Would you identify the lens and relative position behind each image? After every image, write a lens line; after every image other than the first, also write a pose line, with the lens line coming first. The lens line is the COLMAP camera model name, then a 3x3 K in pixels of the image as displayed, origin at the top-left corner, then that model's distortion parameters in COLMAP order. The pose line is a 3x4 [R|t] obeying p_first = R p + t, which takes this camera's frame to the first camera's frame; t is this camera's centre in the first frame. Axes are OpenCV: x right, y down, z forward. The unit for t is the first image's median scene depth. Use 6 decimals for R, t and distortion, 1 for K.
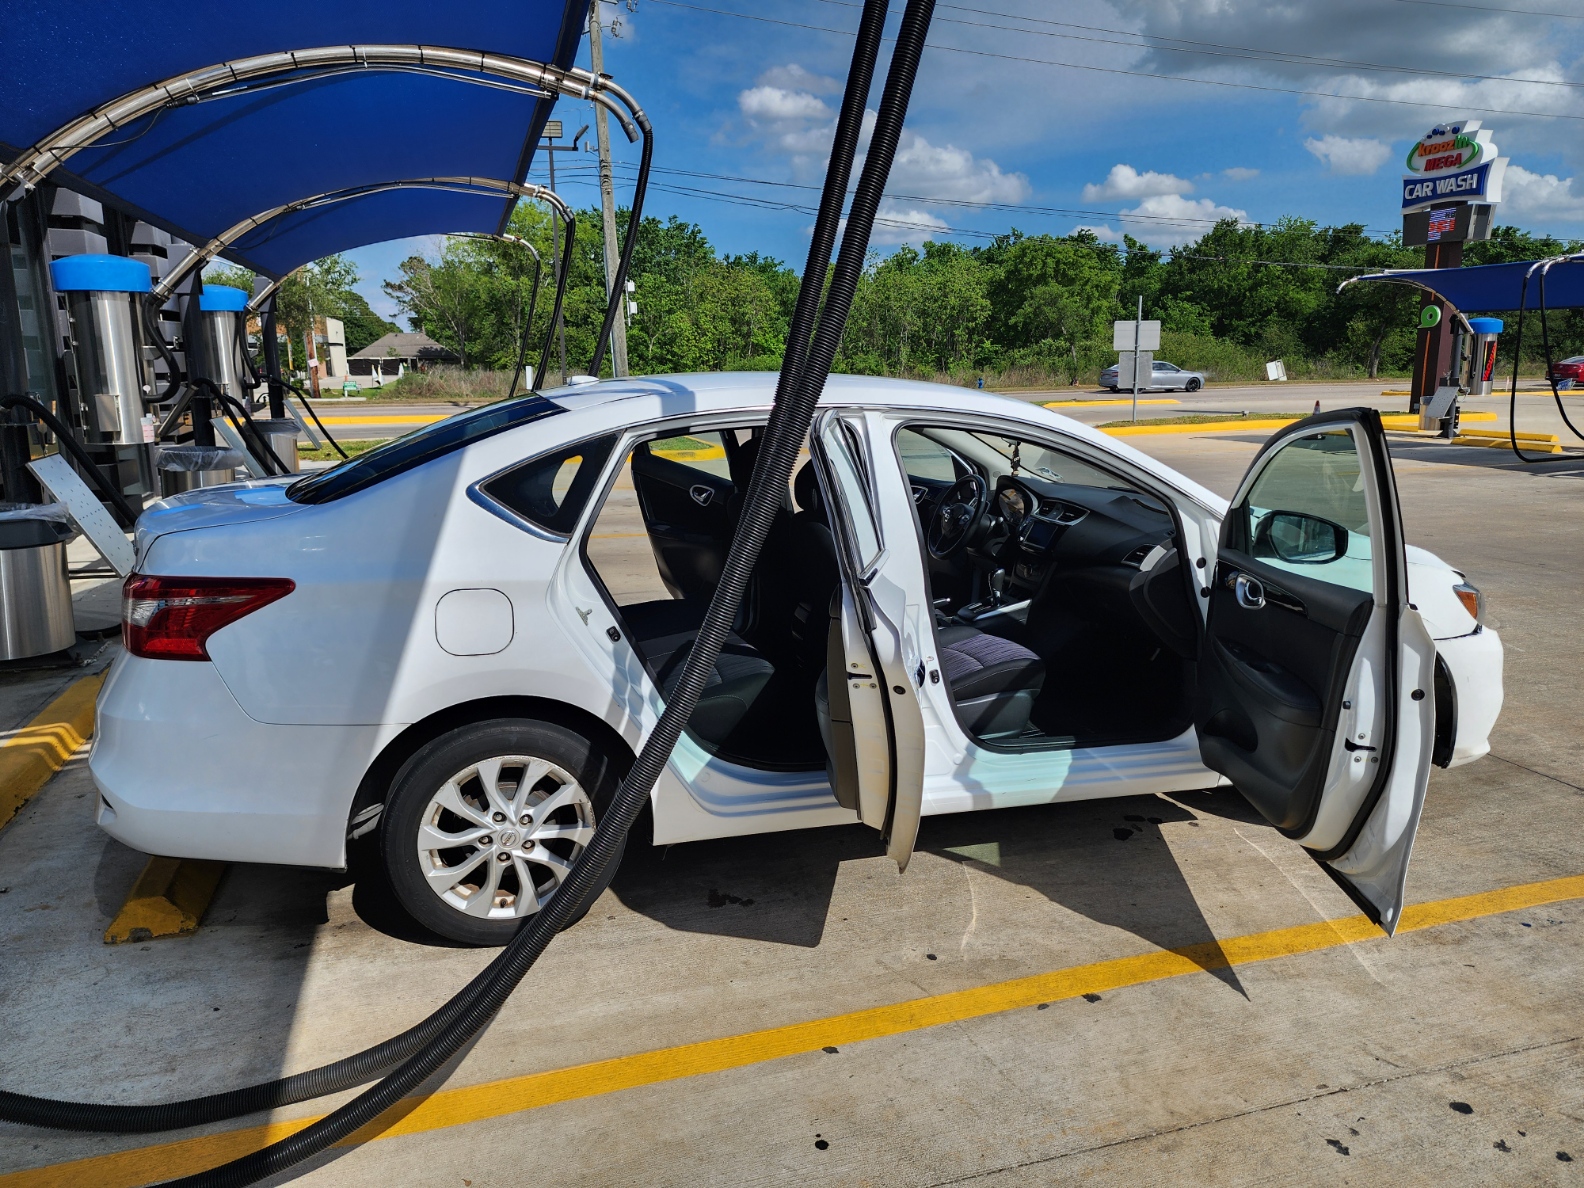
lens RADIAL K [[1130.8, 0, 792.0], [0, 1130.8, 594.0], [0, 0, 1]] dist [0.035378, -0.001310]
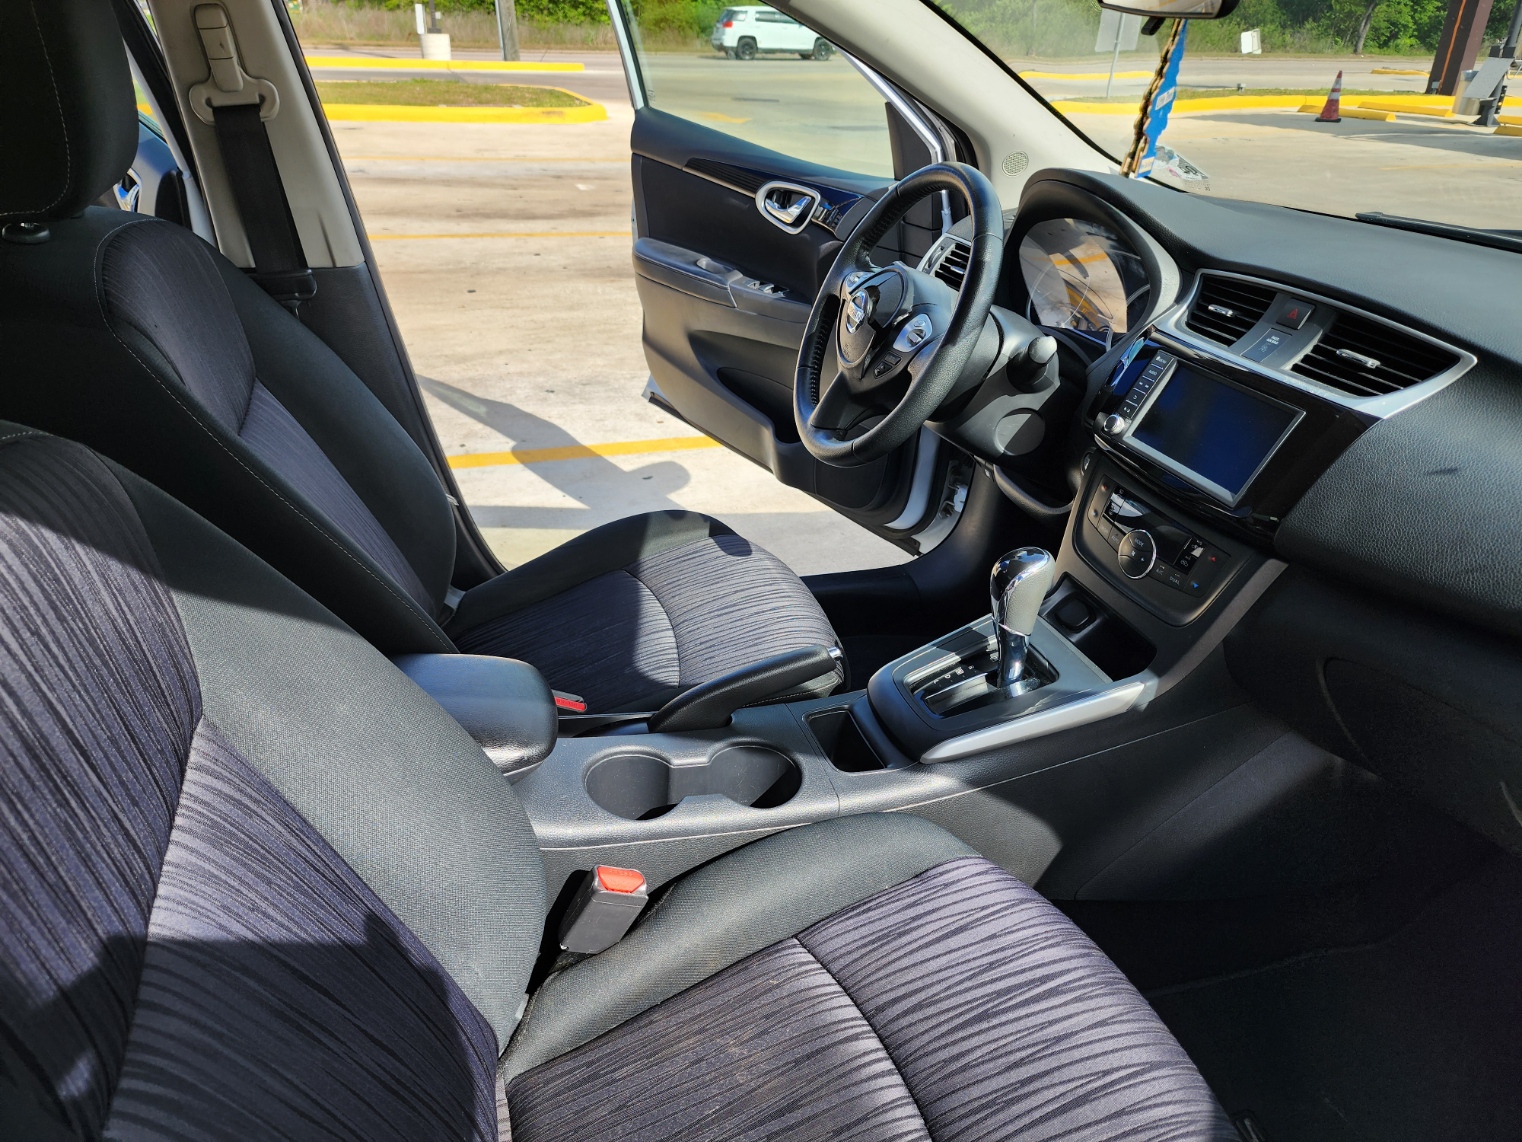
lens RADIAL K [[984.4, 0, 761.0], [0, 984.4, 571.0], [0, 0, 1]] dist [0.062893, -0.047204]
pose [[0.999366, 0.021120, 0.028663, 0.027046], [-0.028537, 0.956553, 0.290159, -0.020114], [-0.021289, -0.290793, 0.956549, 0.186715]]
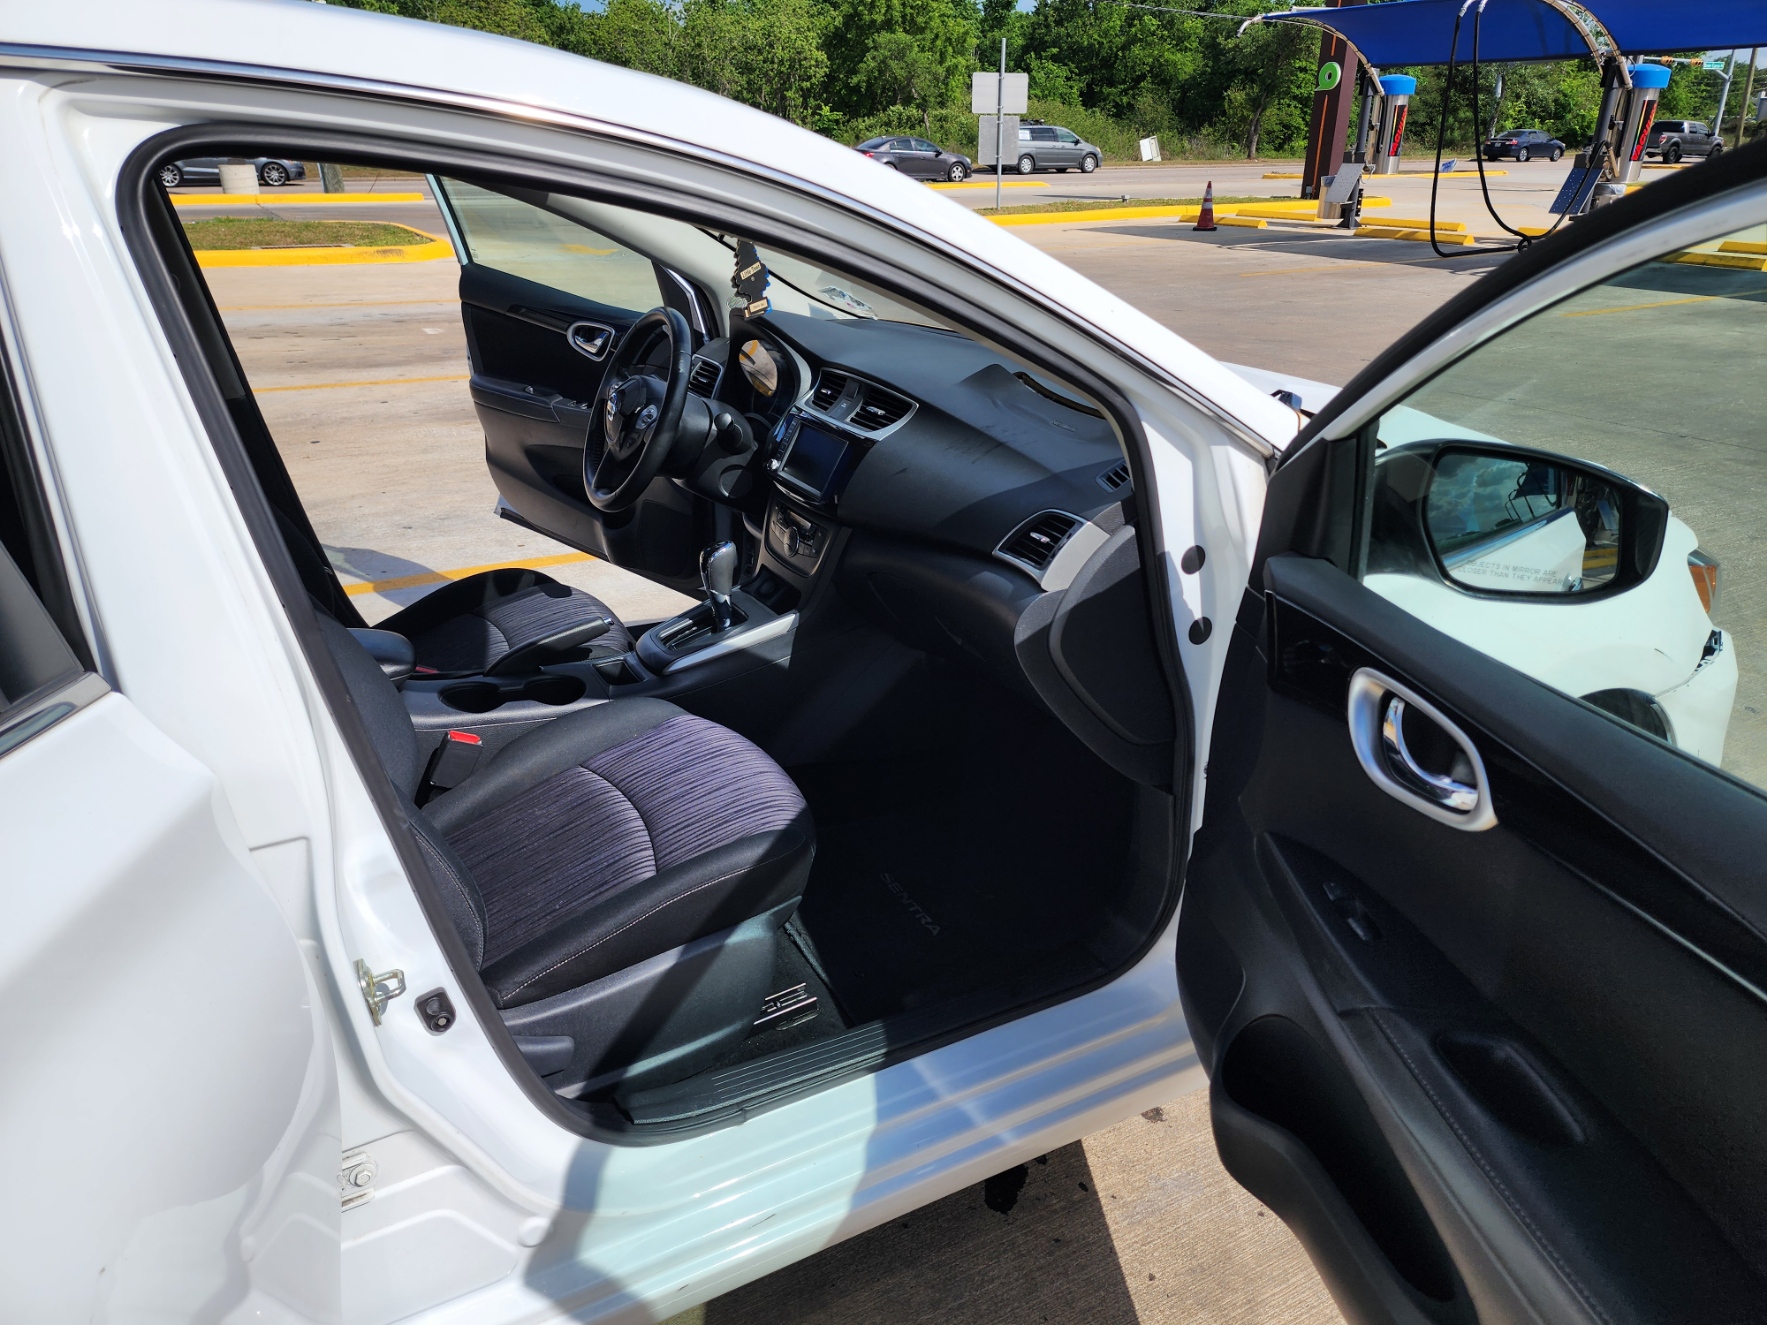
lens RADIAL K [[1175.2, 0, 893.1], [0, 1175.2, 673.8], [0, 0, 1]] dist [0.028390, 0.000730]
pose [[0.978328, -0.077819, 0.191884, 0.037800], [0.034028, 0.974515, 0.221725, -0.016935], [-0.204248, -0.210390, 0.956043, 0.131577]]
